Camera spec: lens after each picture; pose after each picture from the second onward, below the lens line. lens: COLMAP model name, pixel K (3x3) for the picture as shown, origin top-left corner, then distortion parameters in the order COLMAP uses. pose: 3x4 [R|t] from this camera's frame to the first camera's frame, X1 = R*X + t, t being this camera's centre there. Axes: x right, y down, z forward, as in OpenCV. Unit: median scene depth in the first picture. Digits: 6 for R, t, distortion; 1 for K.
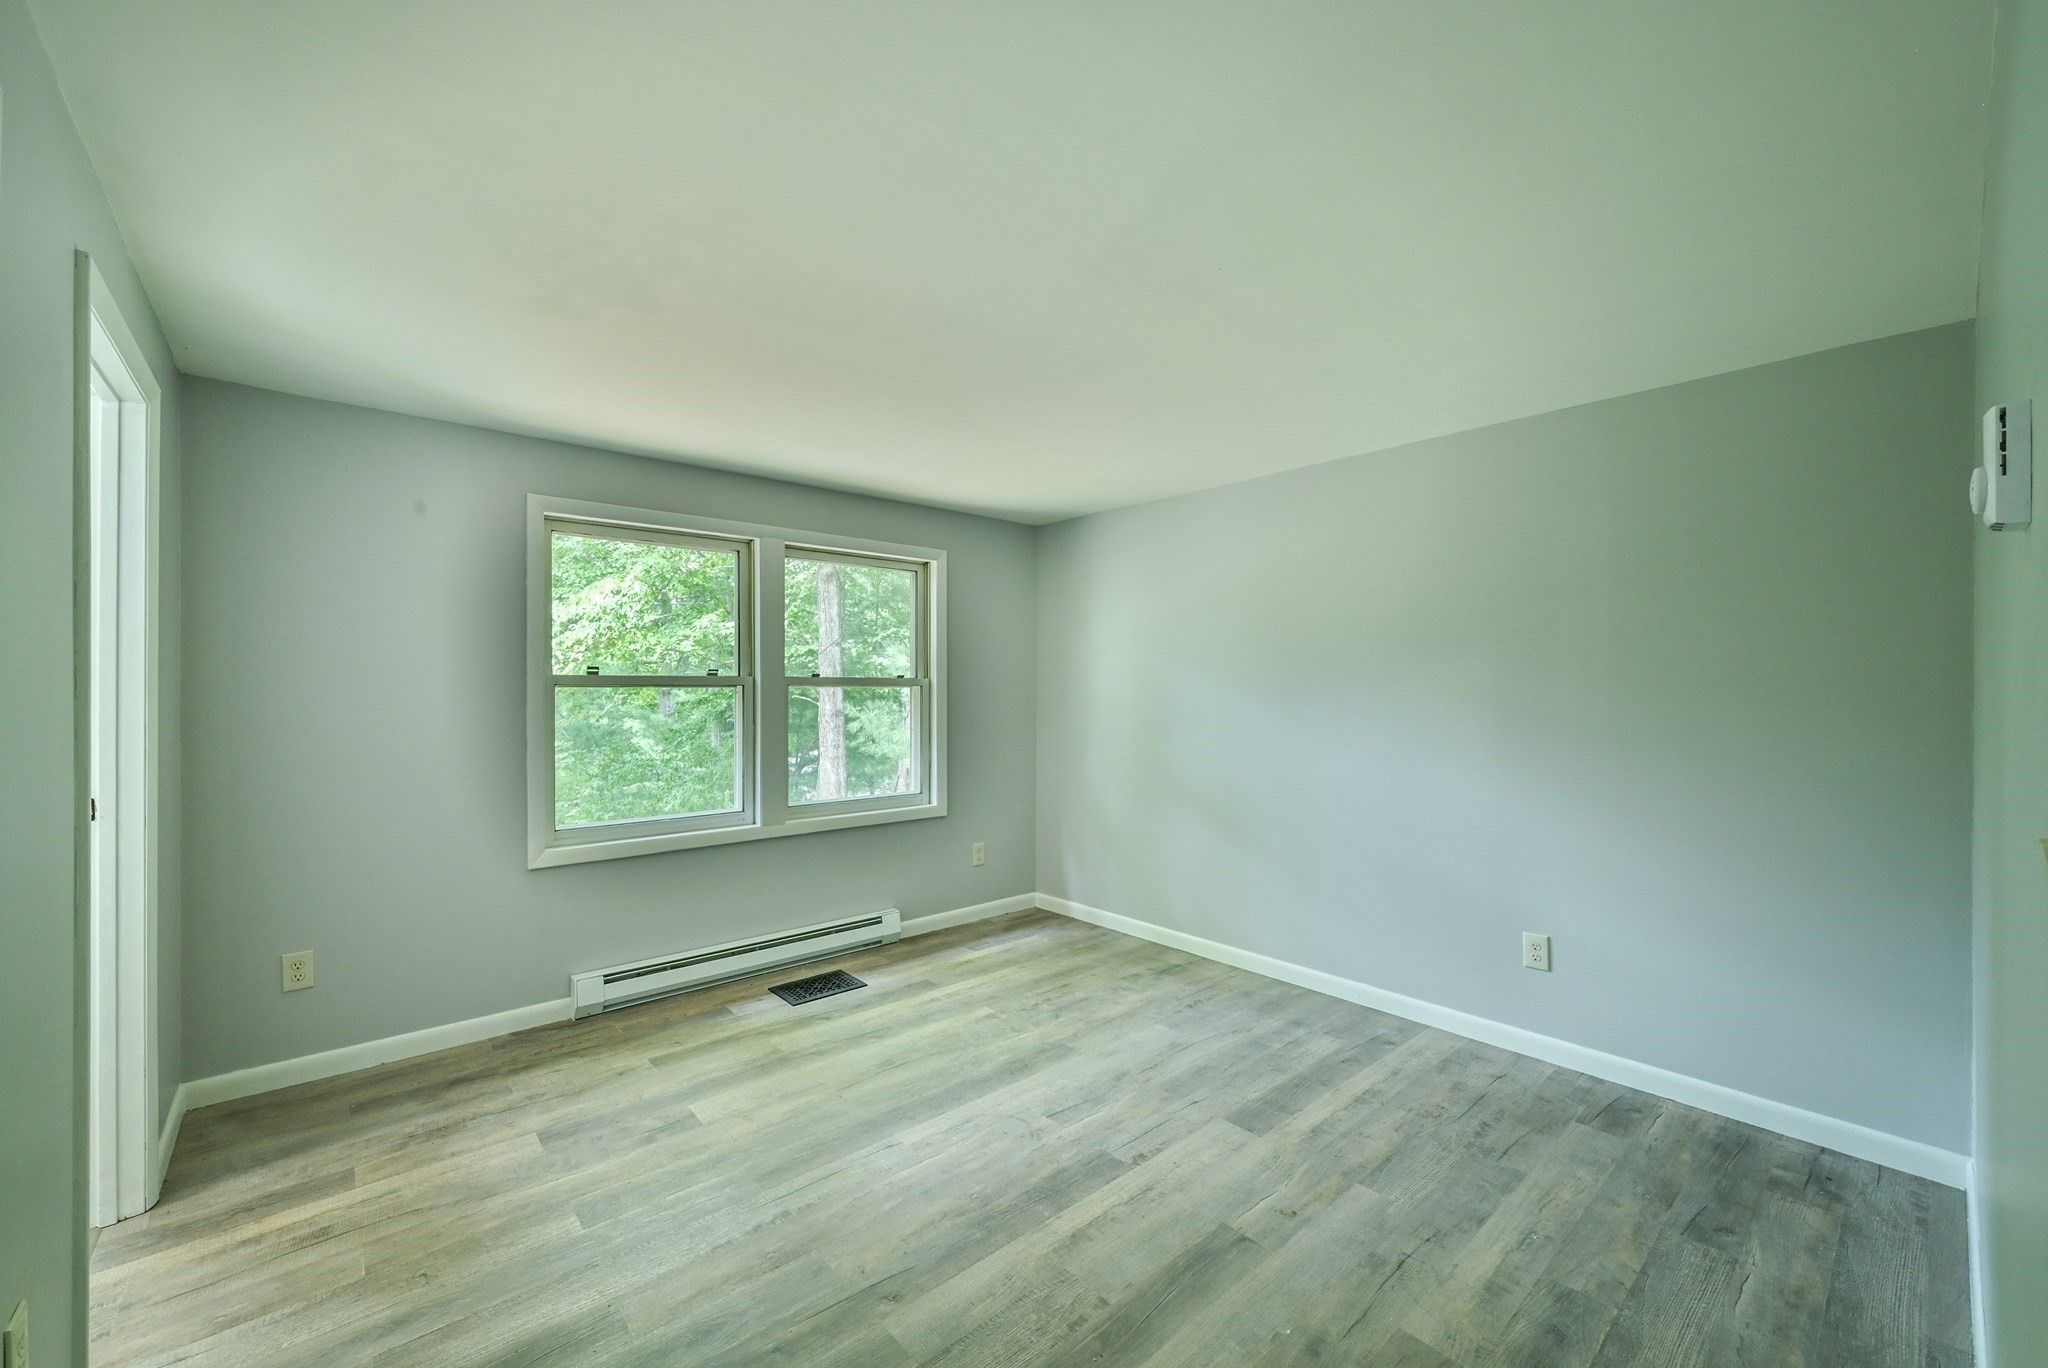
lens RADIAL K [[802.0, 0, 1020.8], [0, 802.0, 685.3], [0, 0, 1]] dist [0.000292, 0.000048]
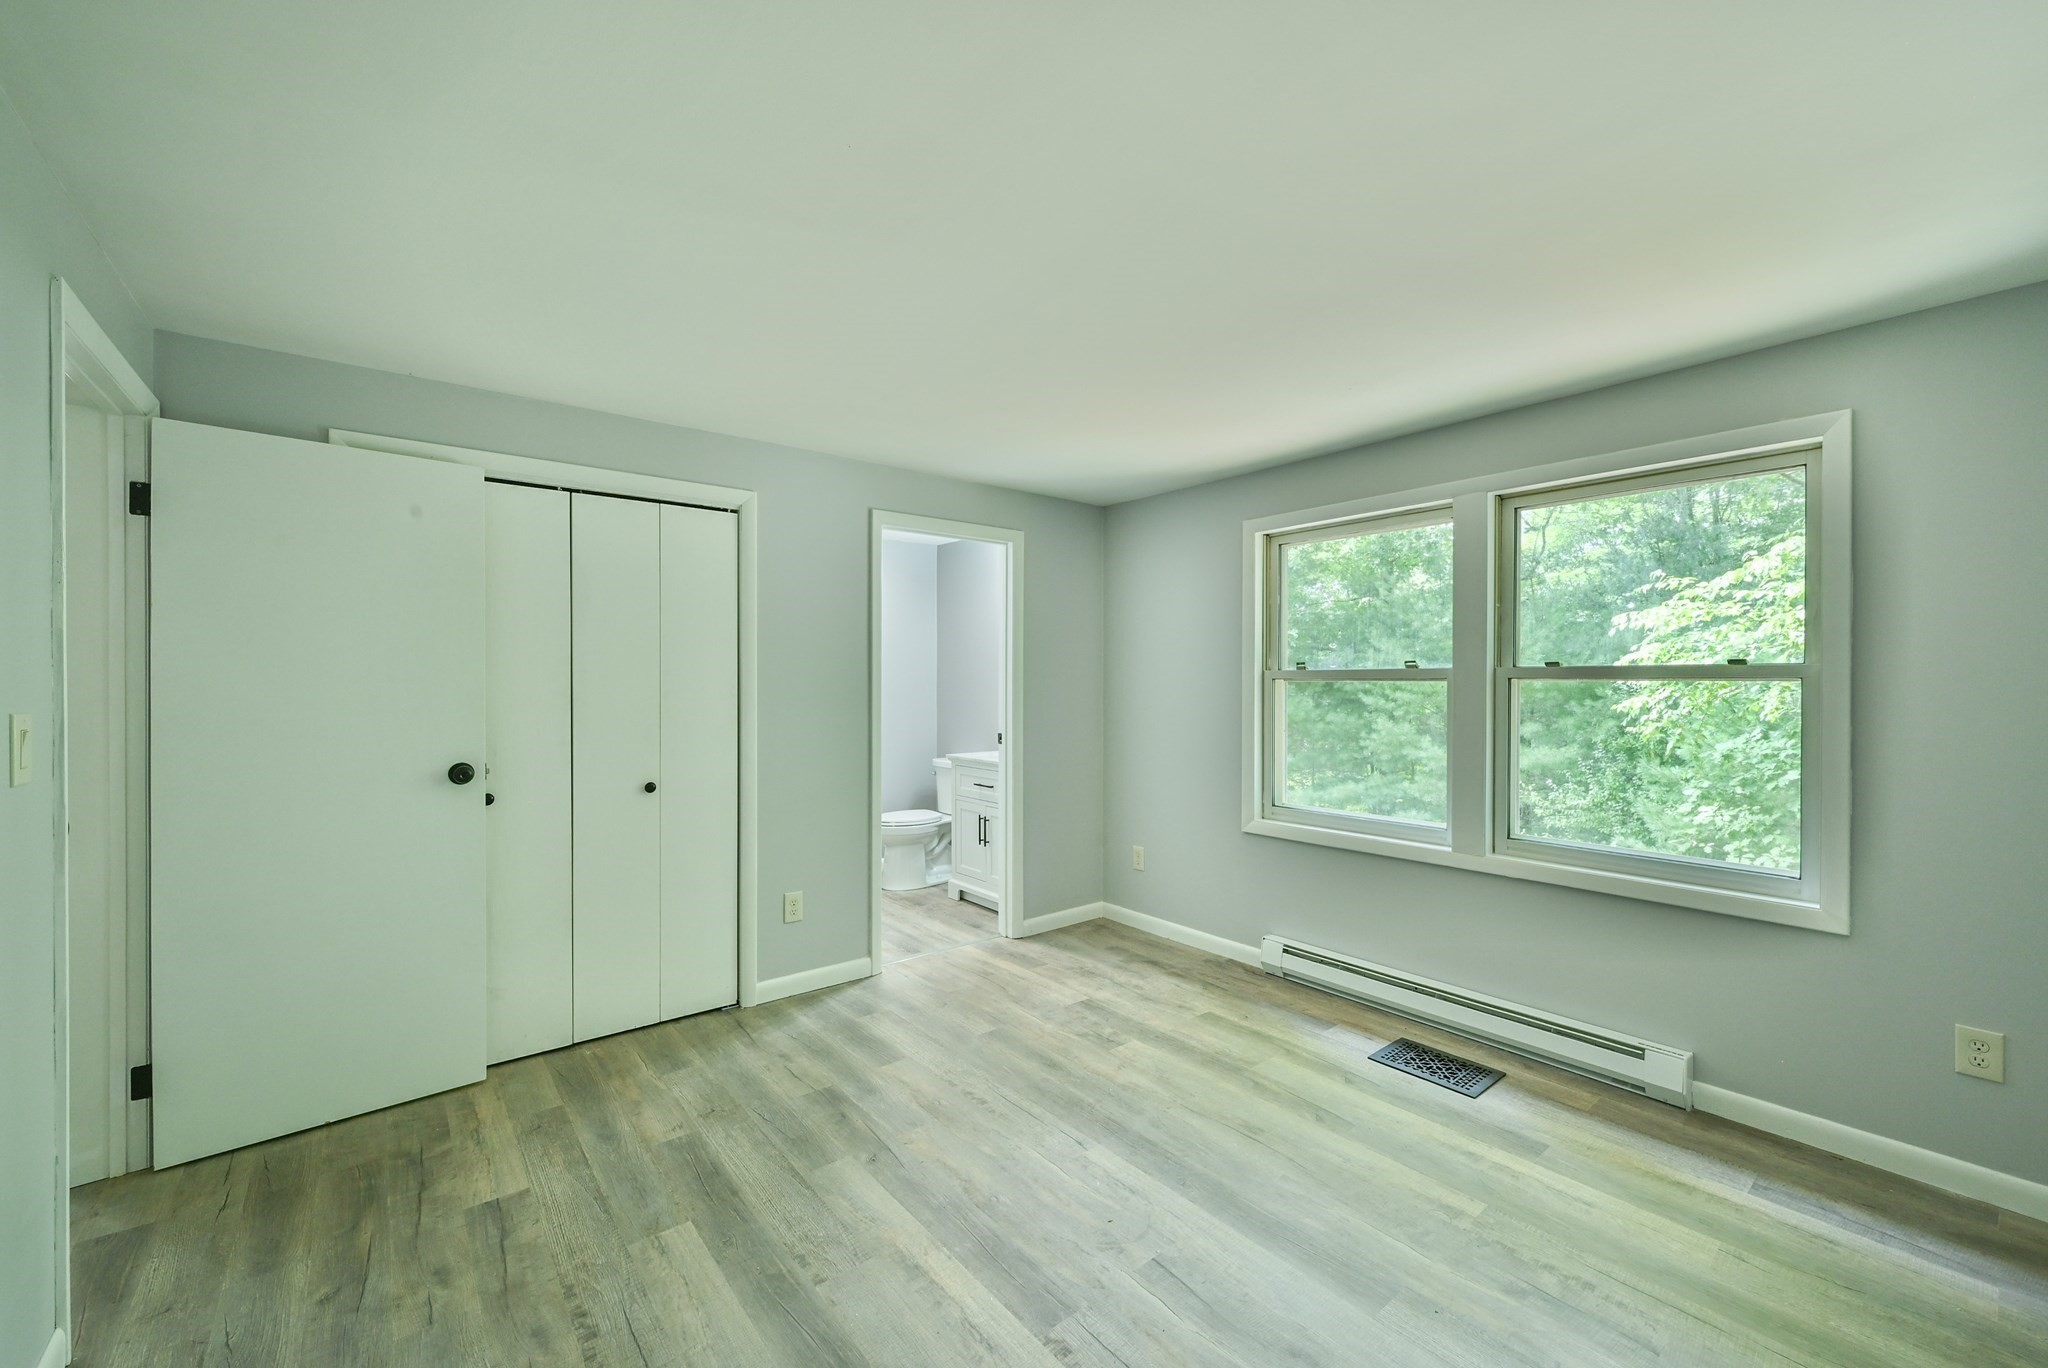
lens RADIAL K [[802.0, 0, 1020.8], [0, 802.0, 685.3], [0, 0, 1]] dist [0.000292, 0.000048]
pose [[-0.037513, 0.004300, -0.999287, 0.697188], [0.002873, 0.999987, 0.004195, 0.002857], [0.999292, -0.002714, -0.037525, 0.812544]]
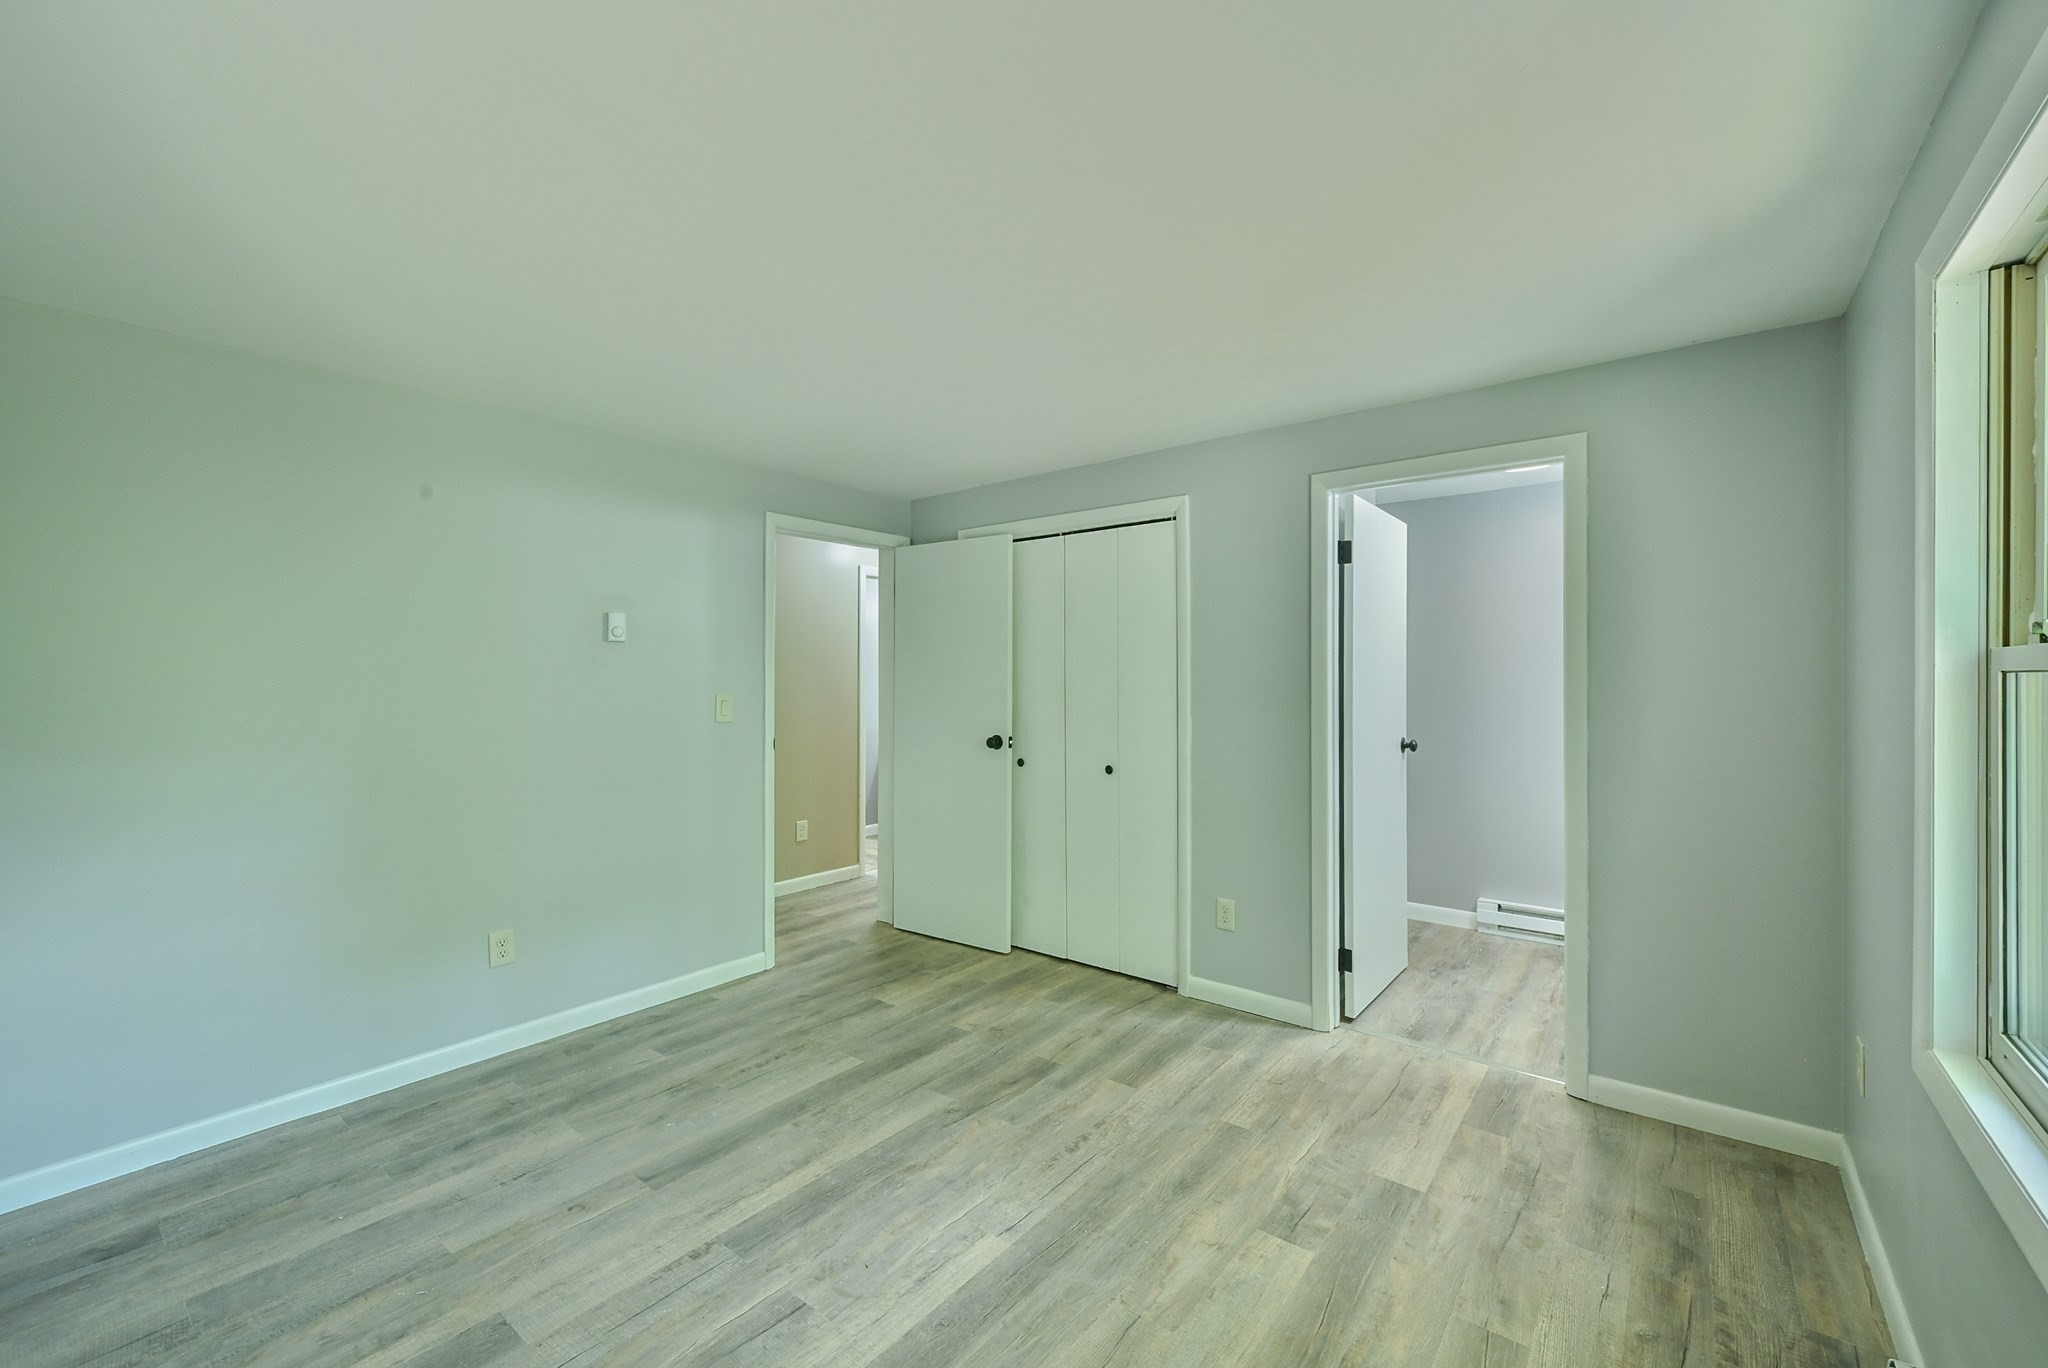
lens RADIAL K [[822.7, 0, 1062.8], [0, 822.7, 680.0], [0, 0, 1]] dist [-0.000013, 0.000044]
pose [[-0.978526, 0.002560, -0.206109, -0.035666], [0.003317, 0.999989, -0.003328, 0.004549], [0.206099, -0.003940, -0.978523, 1.558705]]
